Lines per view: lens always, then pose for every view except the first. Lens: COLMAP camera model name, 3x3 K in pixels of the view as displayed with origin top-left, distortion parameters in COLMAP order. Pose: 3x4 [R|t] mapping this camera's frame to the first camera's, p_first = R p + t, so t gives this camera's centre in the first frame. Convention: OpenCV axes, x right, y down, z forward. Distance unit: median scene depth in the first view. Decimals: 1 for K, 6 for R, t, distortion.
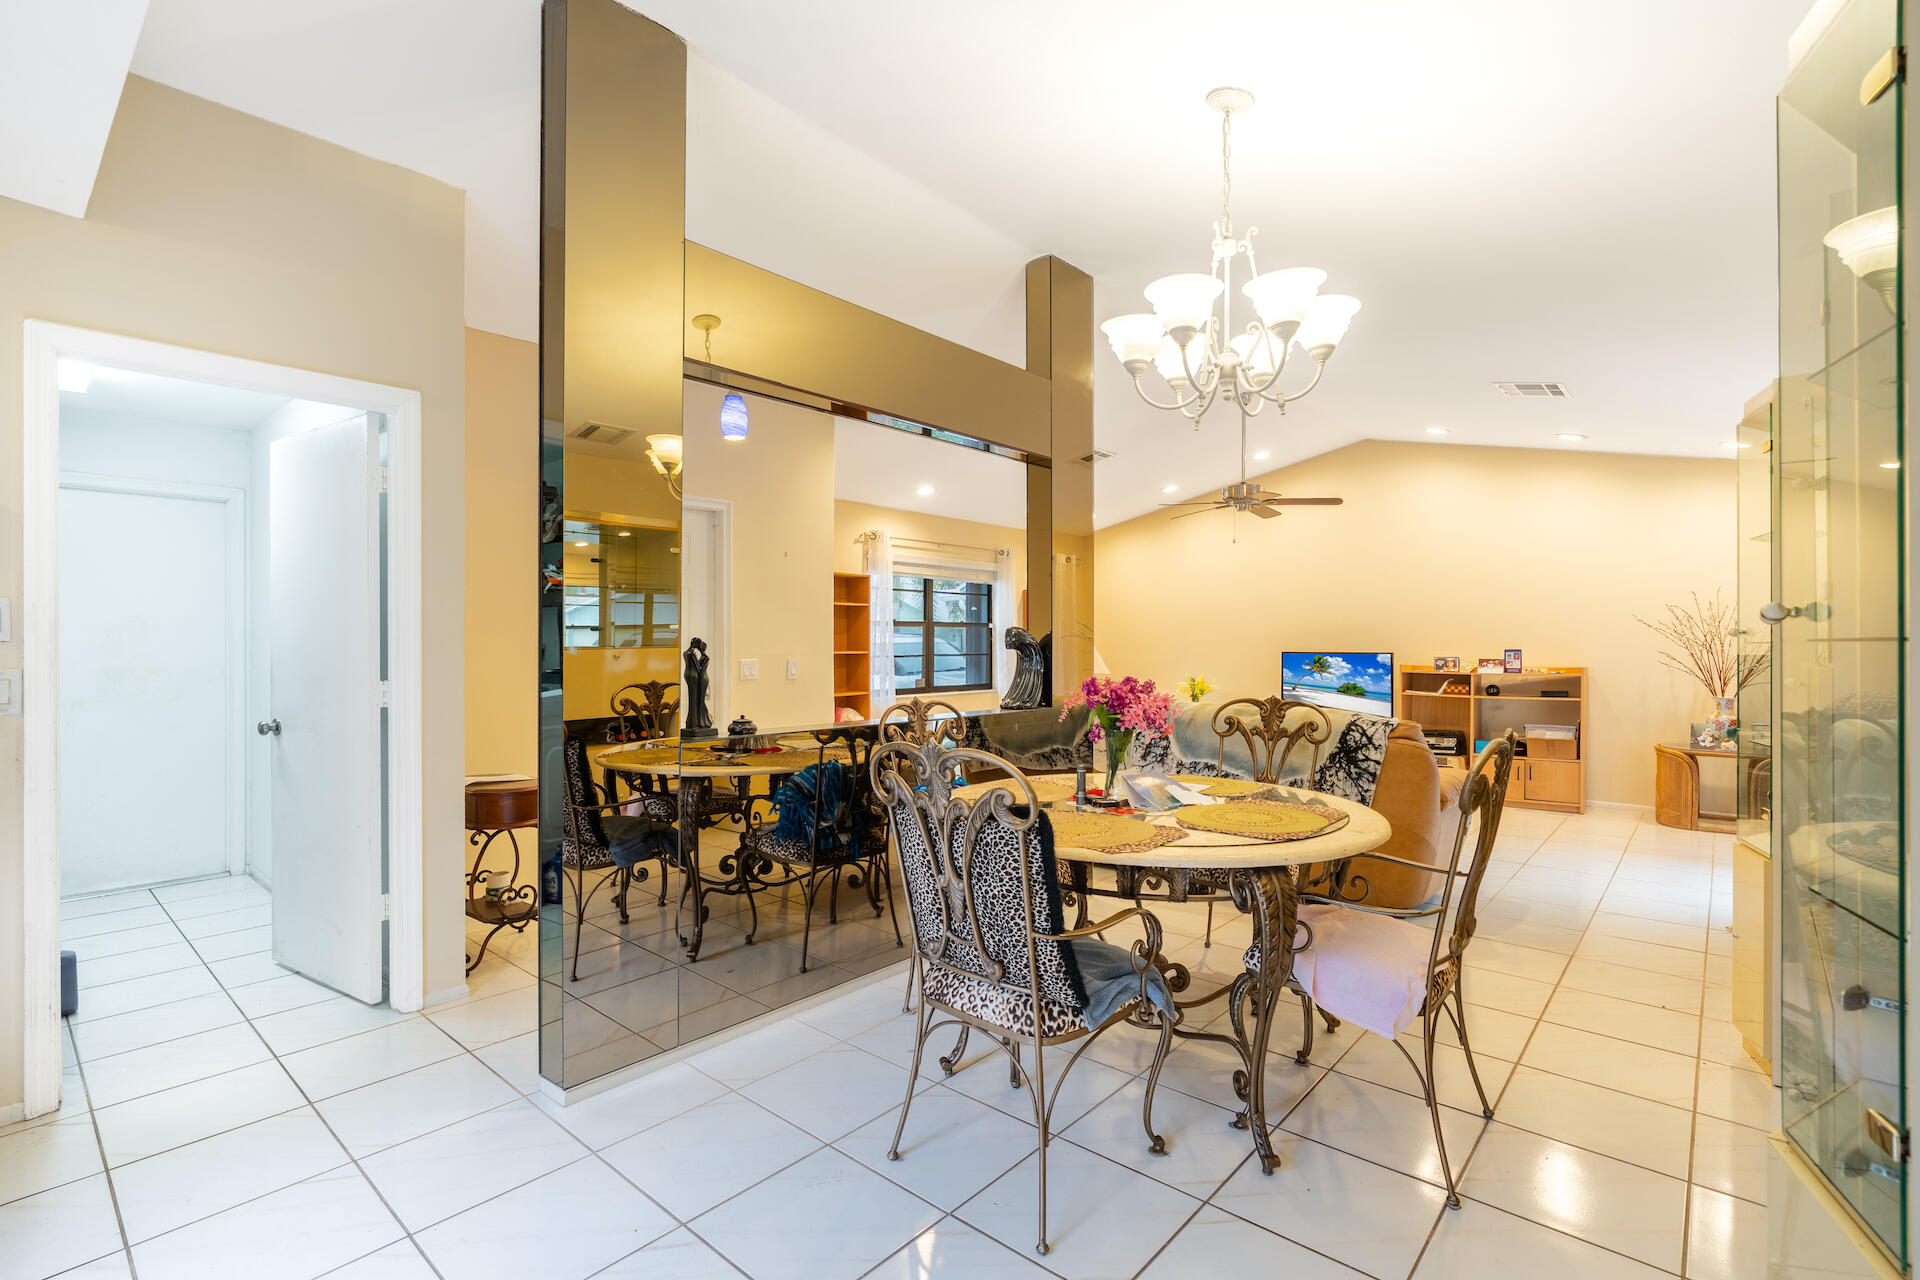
lens RADIAL K [[879.7, 0, 960.0], [0, 879.7, 640.0], [0, 0, 1]] dist [0.000780, 0.000098]
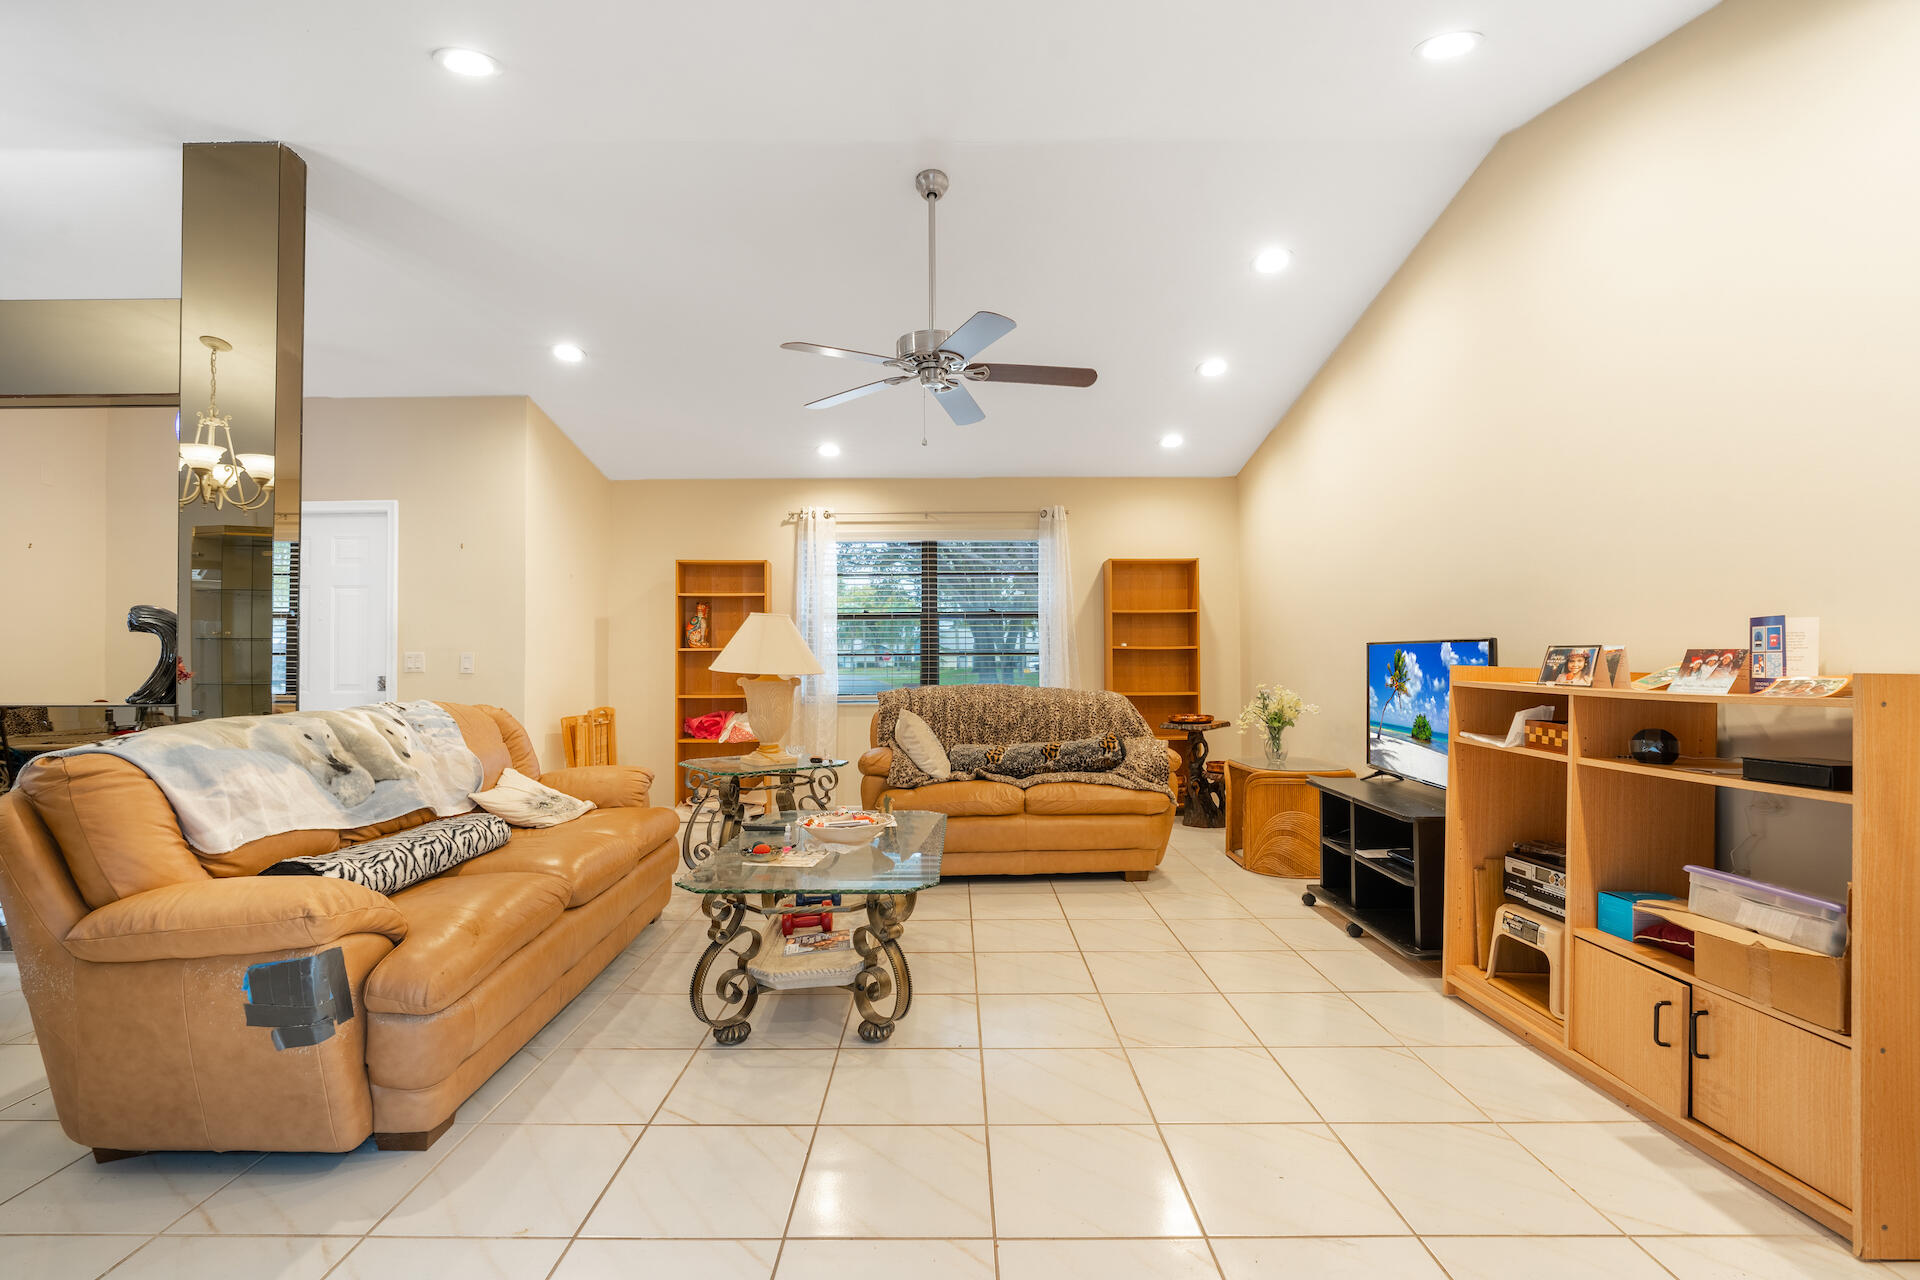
lens RADIAL K [[854.9, 0, 952.6], [0, 854.9, 644.2], [0, 0, 1]] dist [-0.003056, 0.000373]
pose [[0.665516, -0.014791, -0.746237, 0.658557], [0.007338, 0.999885, -0.013274, 0.021903], [0.746348, 0.003358, 0.665548, 0.590214]]
